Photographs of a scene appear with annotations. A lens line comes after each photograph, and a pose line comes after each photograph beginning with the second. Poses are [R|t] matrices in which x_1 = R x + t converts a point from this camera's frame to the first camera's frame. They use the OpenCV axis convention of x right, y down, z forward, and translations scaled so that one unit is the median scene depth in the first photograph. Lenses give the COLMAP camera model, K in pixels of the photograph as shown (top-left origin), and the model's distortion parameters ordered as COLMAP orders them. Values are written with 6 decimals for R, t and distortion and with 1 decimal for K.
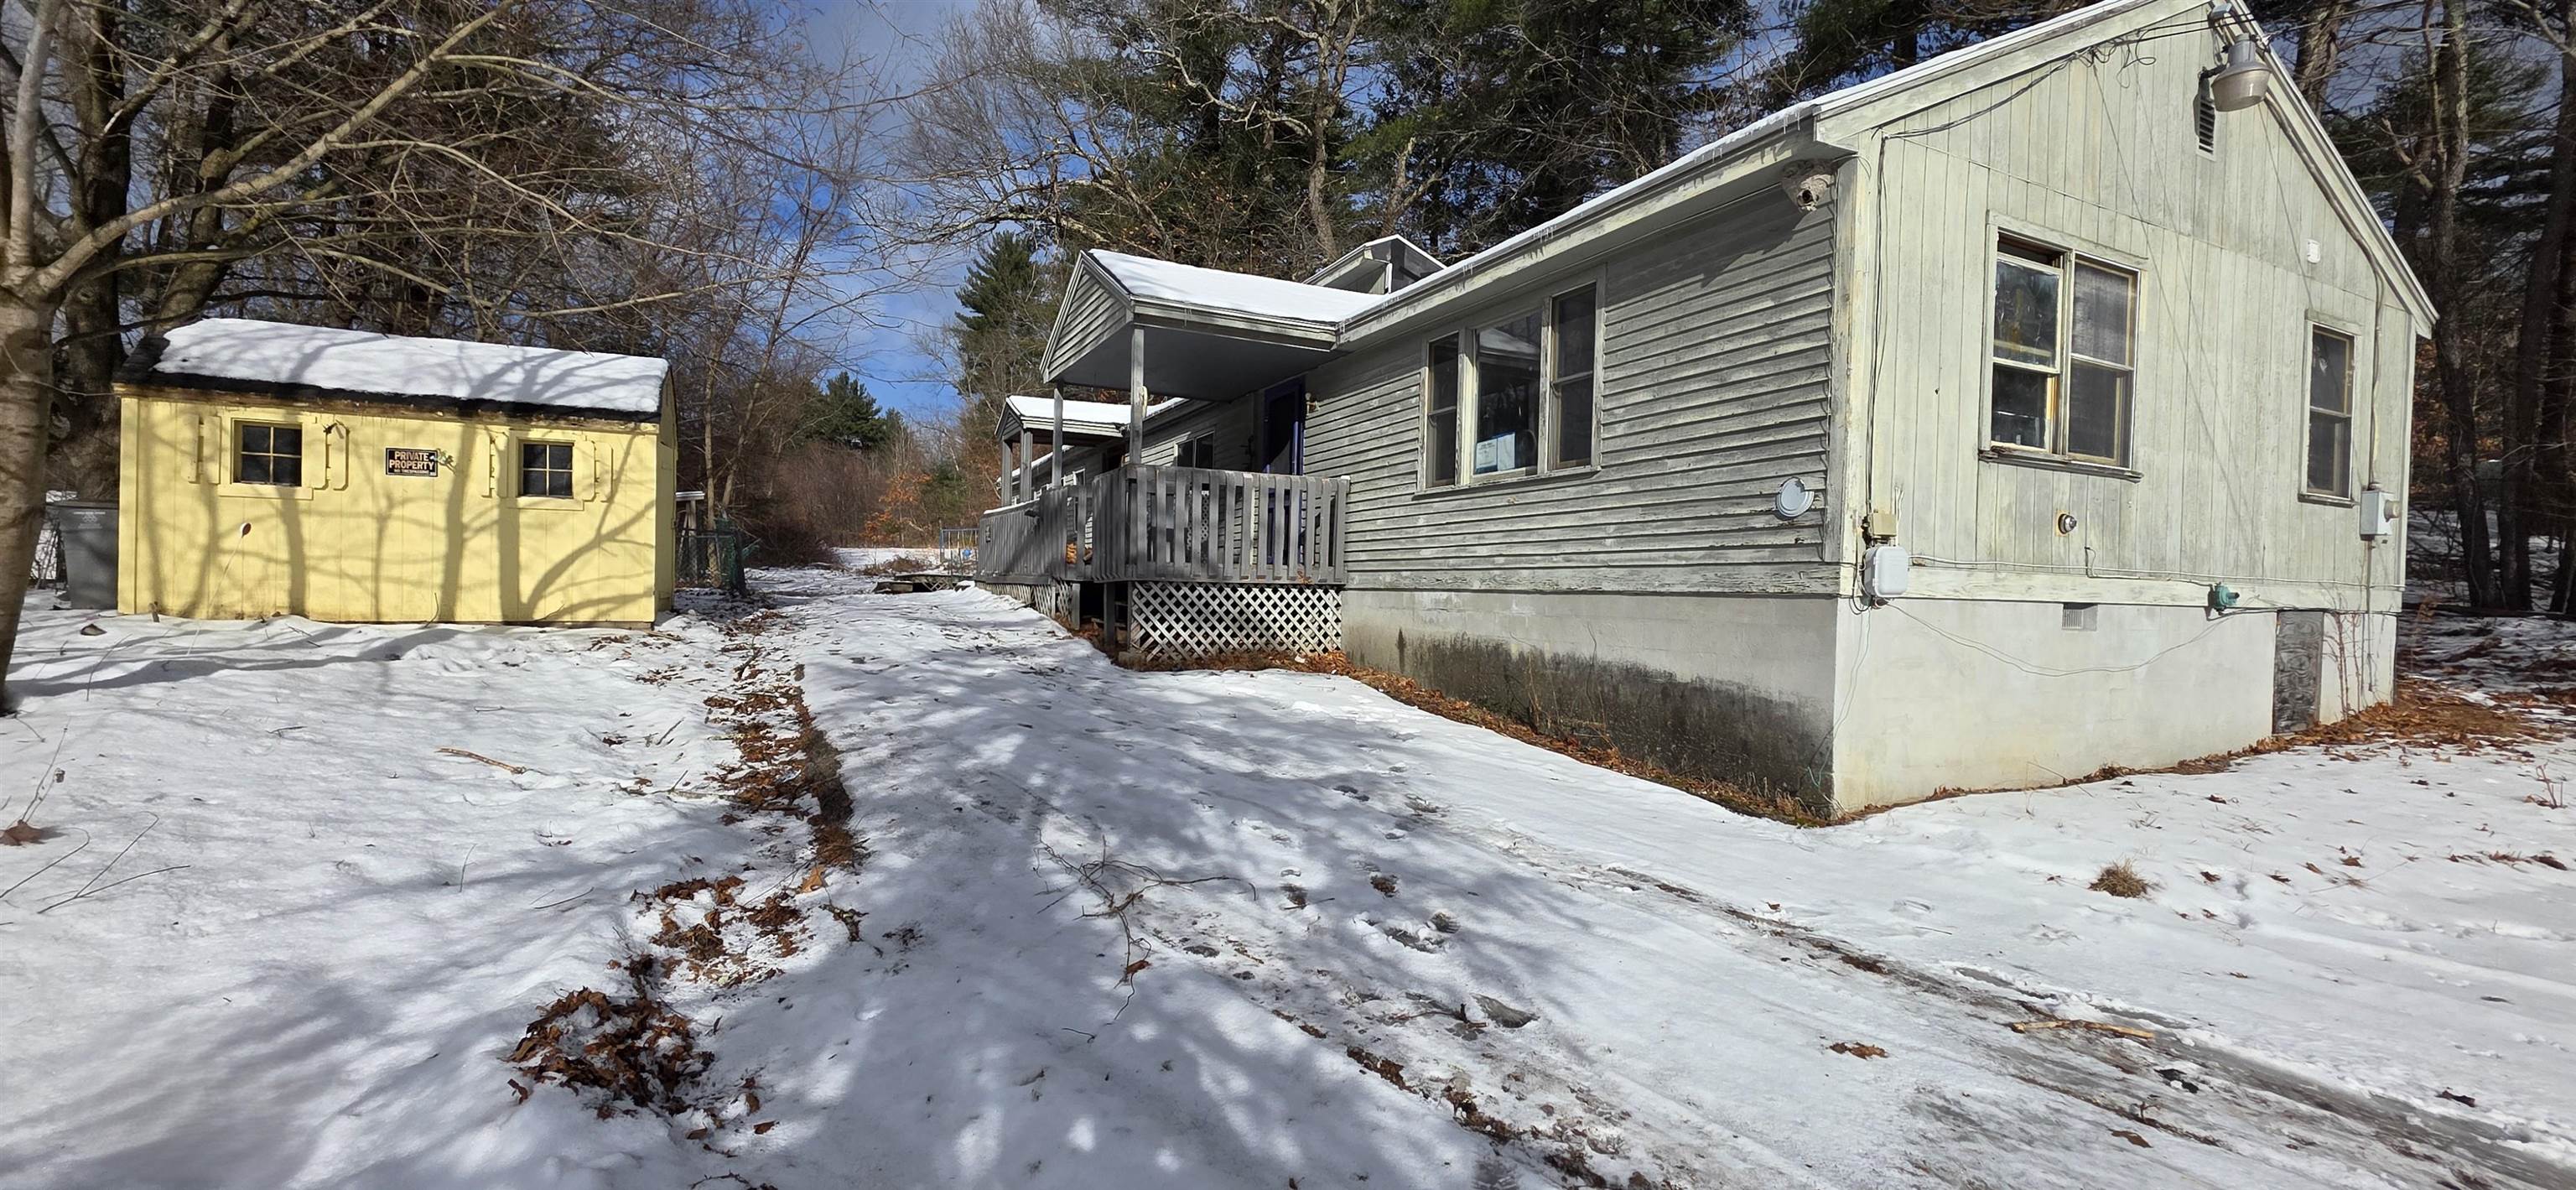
lens RADIAL K [[1015.5, 0, 1288.0], [0, 1015.5, 595.0], [0, 0, 1]] dist [0.001033, -0.000458]
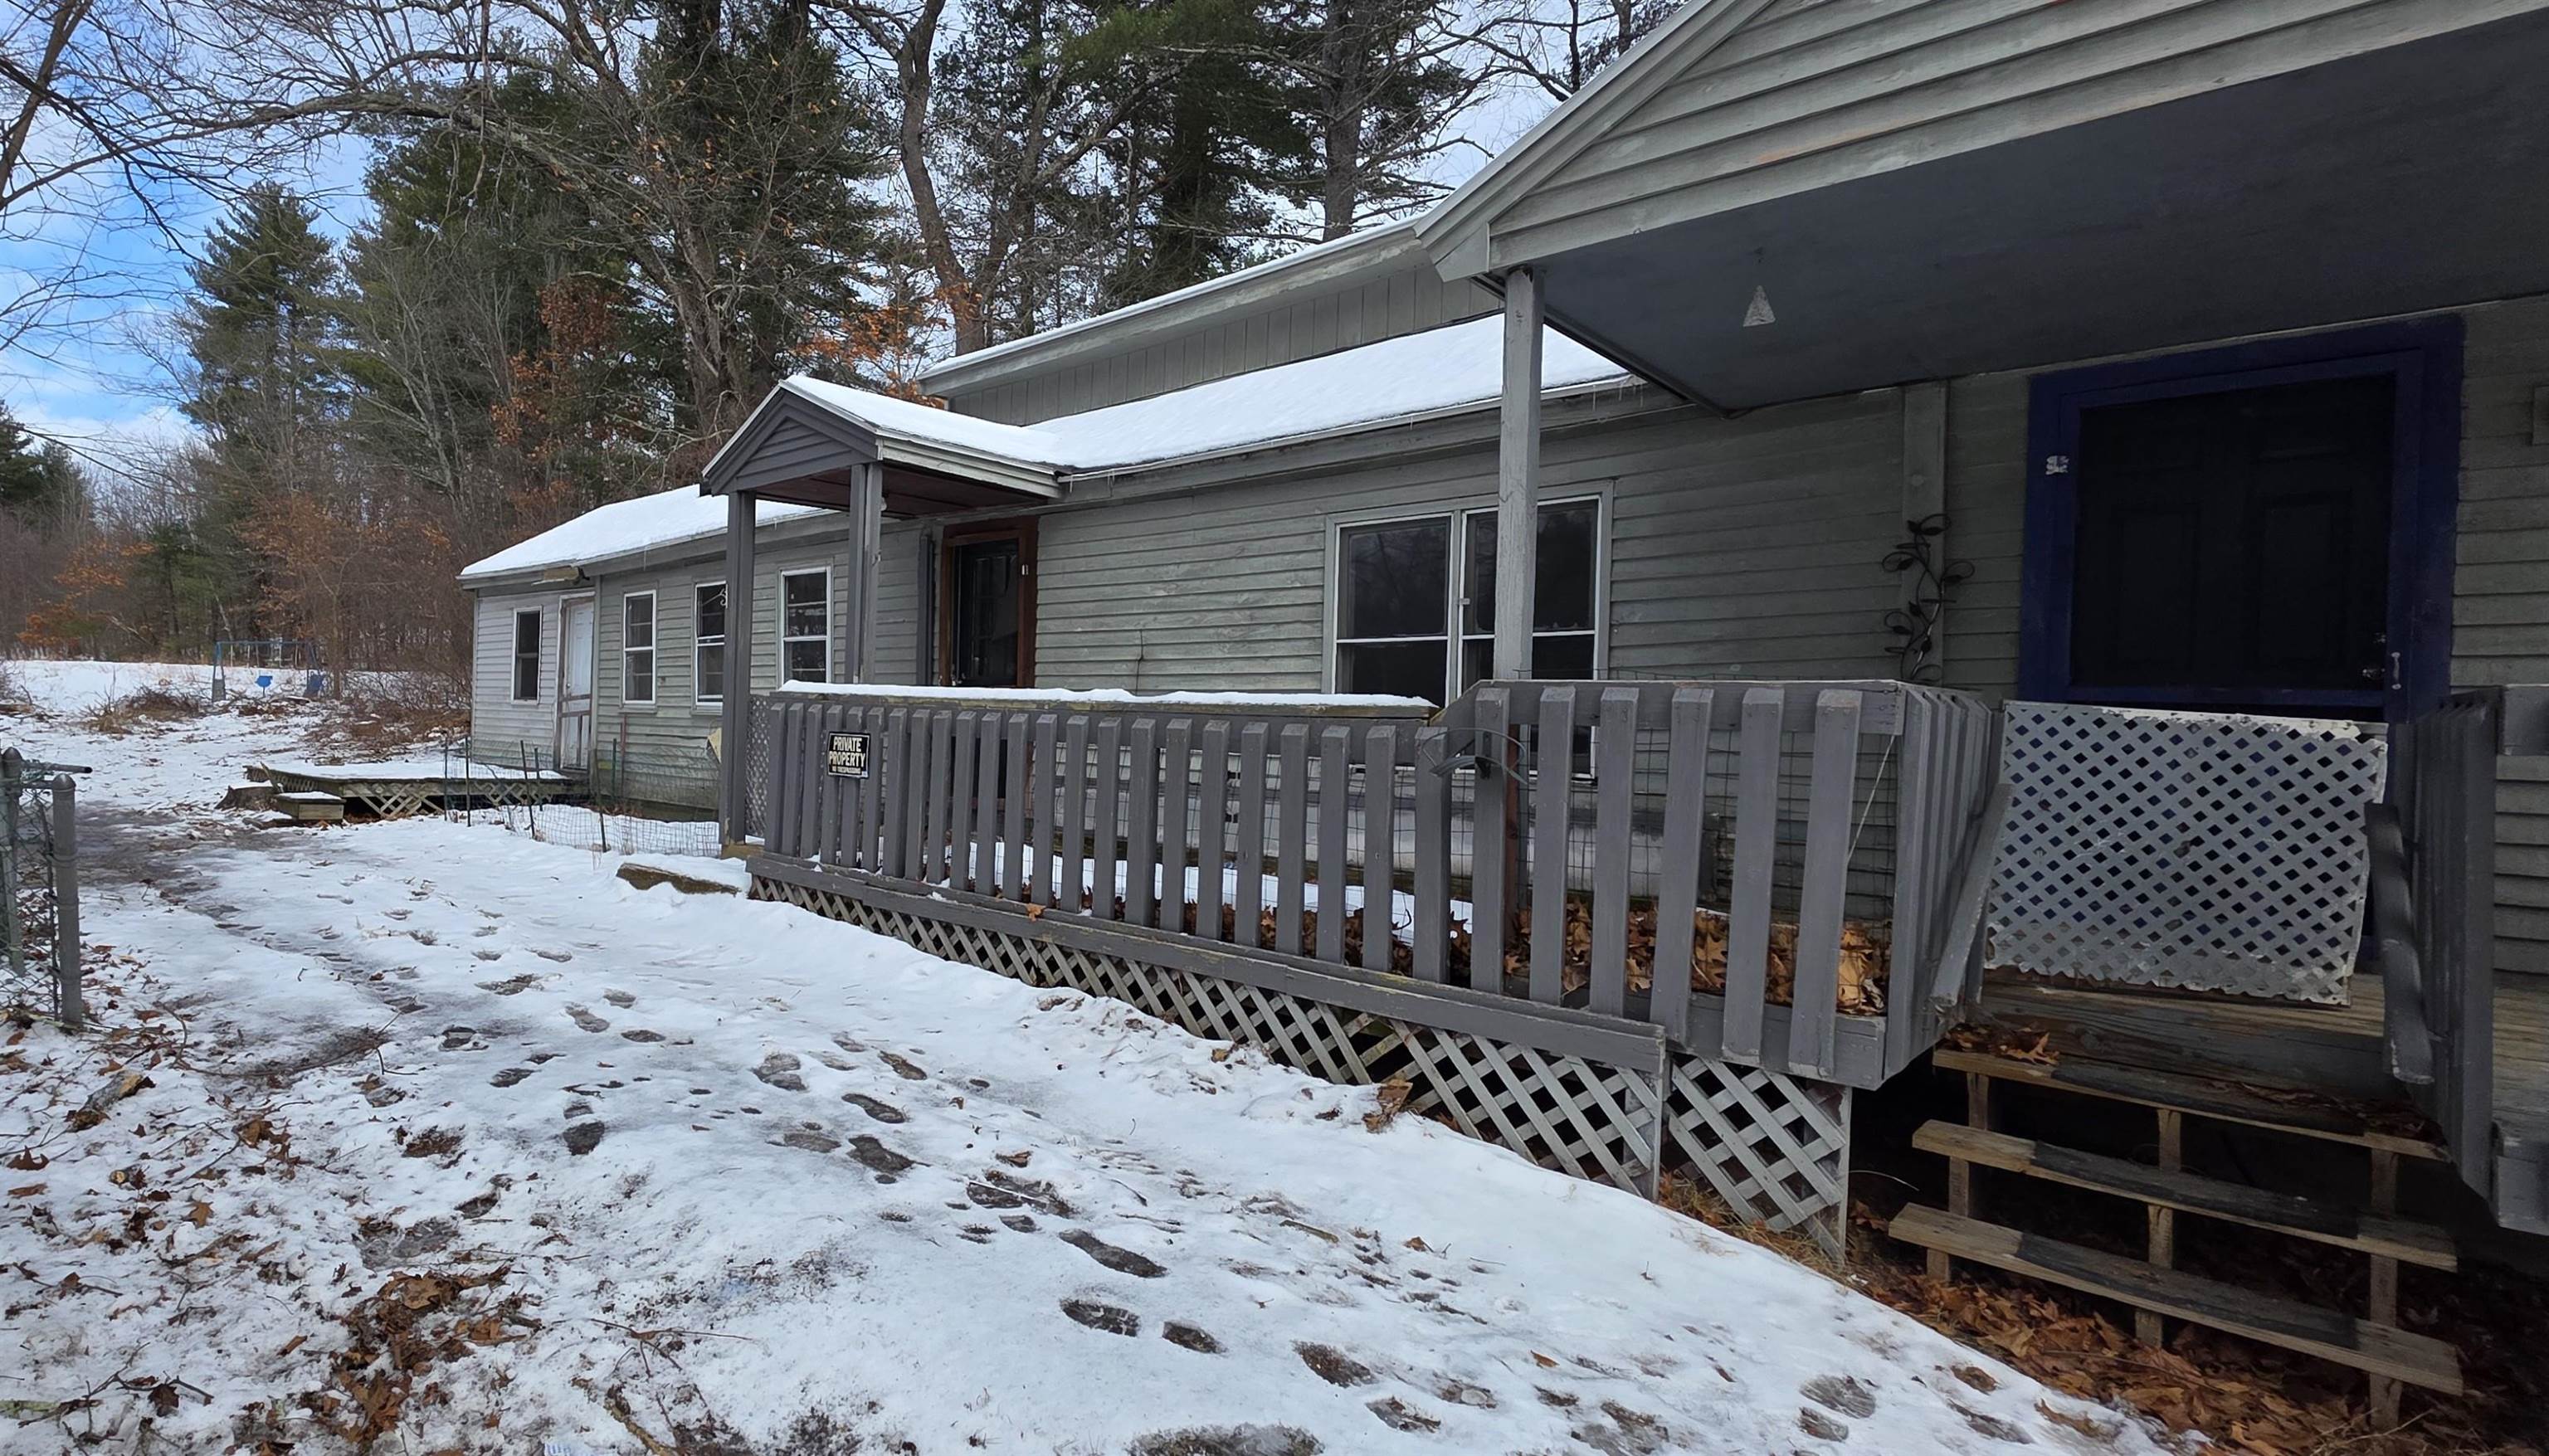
lens RADIAL K [[1244.0, 0, 980.9], [0, 1244.0, 729.0], [0, 0, 1]] dist [0.004252, -0.000741]
pose [[0.962768, 0.005619, 0.270271, -0.763714], [-0.008669, 0.999911, 0.010096, -0.154916], [-0.270191, -0.012063, 0.962731, 1.208591]]
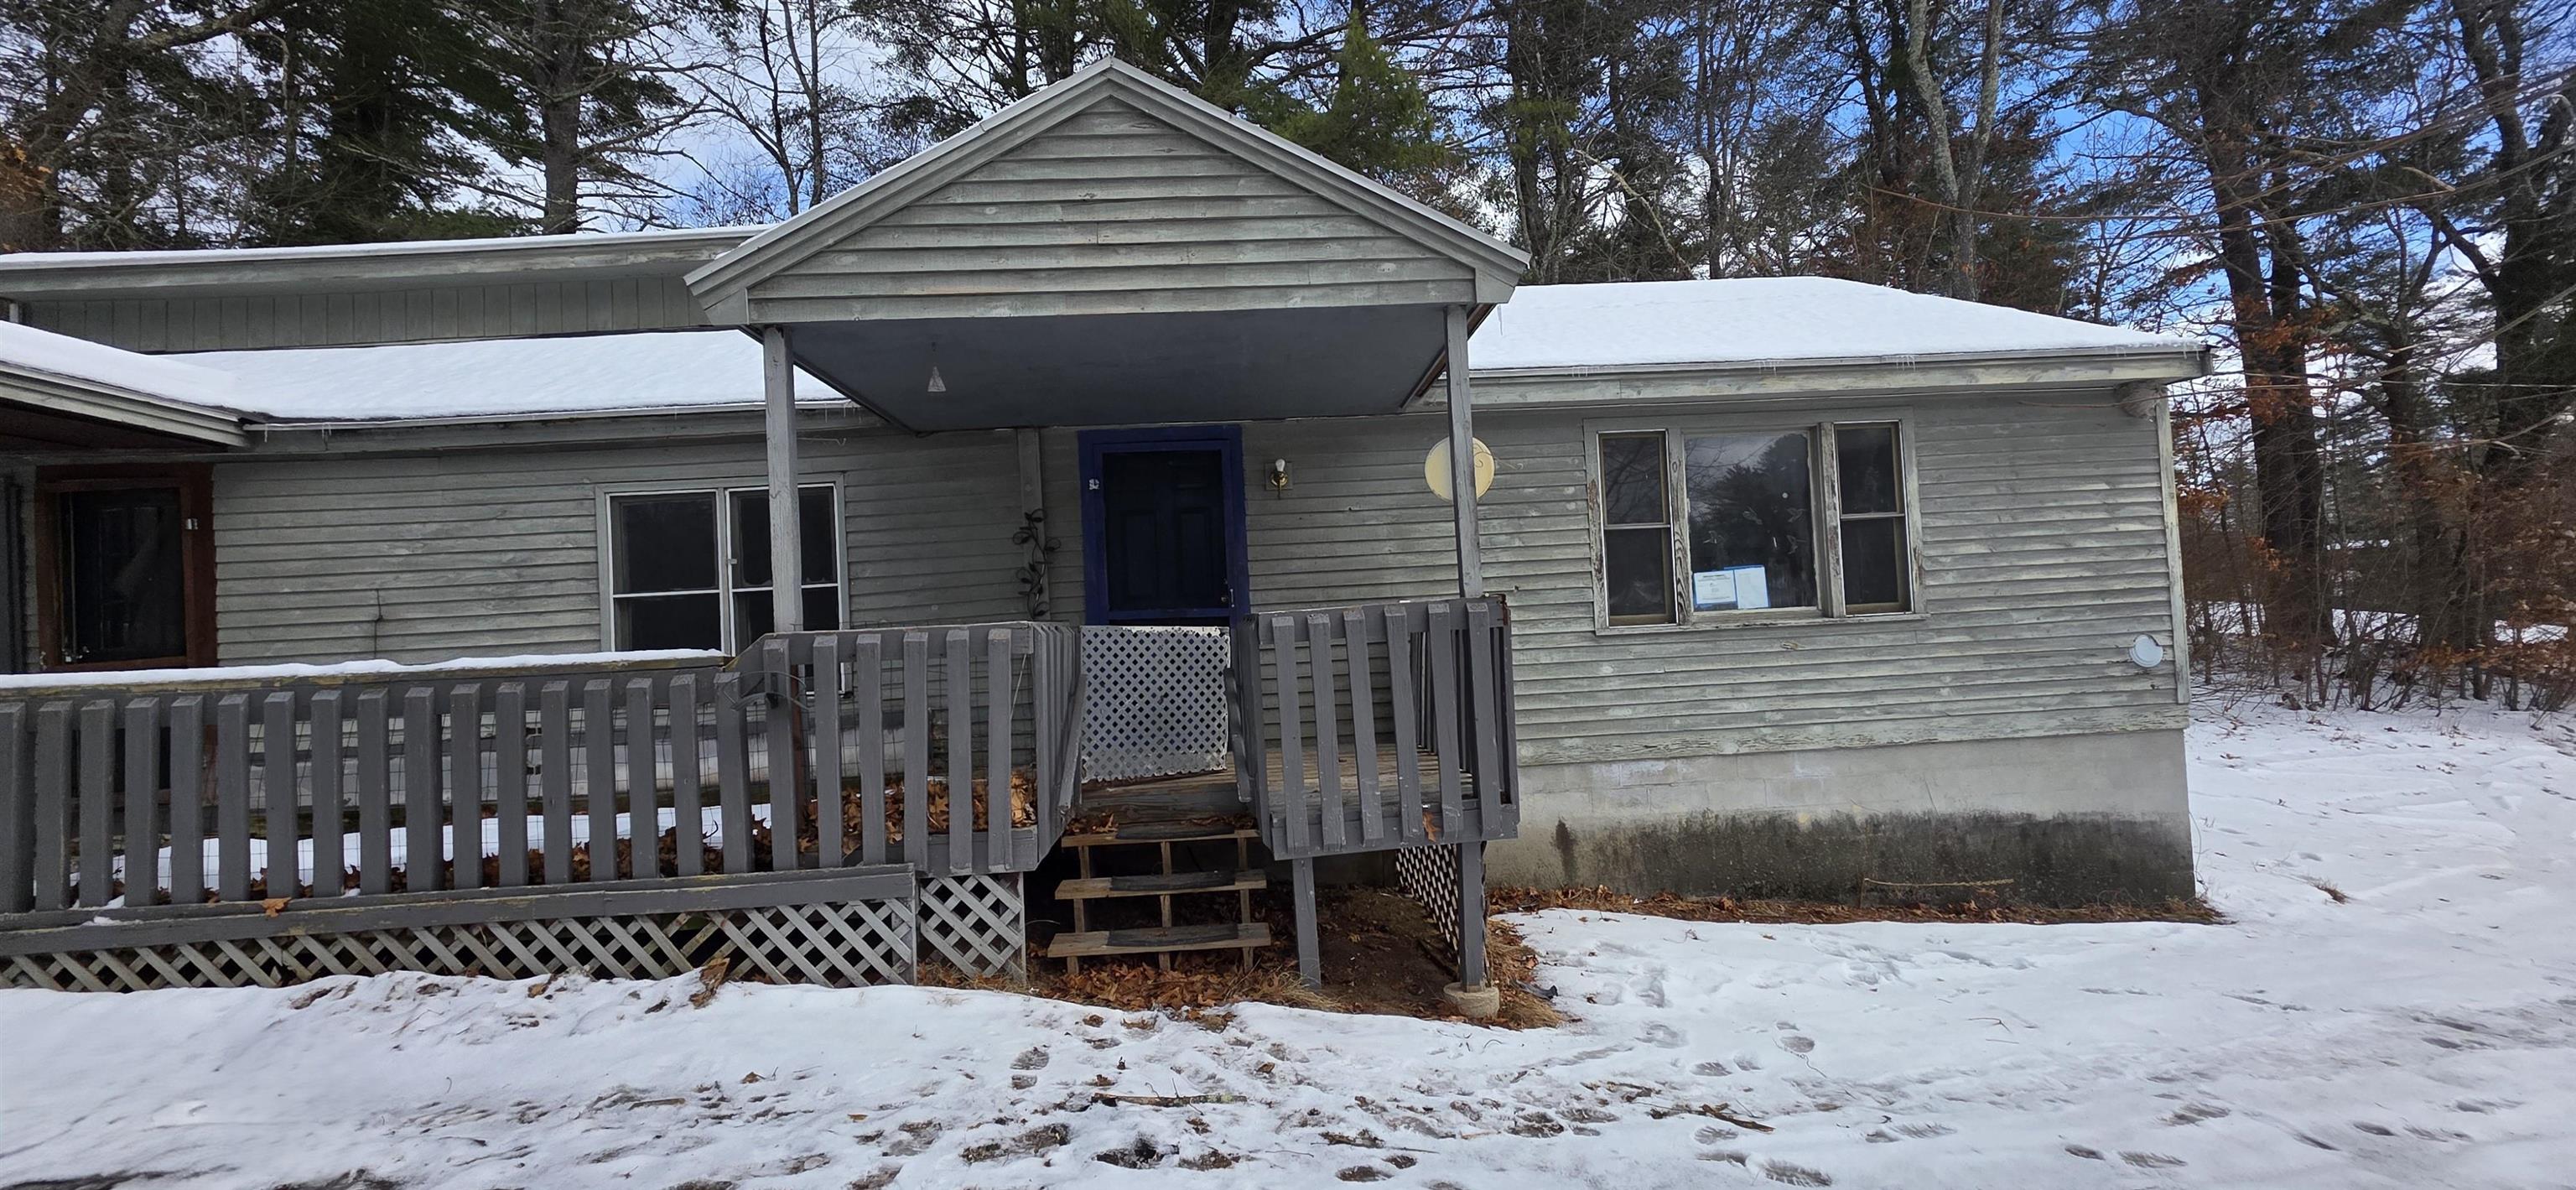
lens RADIAL K [[1015.5, 0, 1288.0], [0, 1015.5, 595.0], [0, 0, 1]] dist [0.001033, -0.000458]
pose [[0.397899, -0.012628, 0.917342, -0.821622], [0.061402, 0.998030, -0.012894, -0.168873], [-0.915372, 0.061458, 0.397890, 1.165771]]
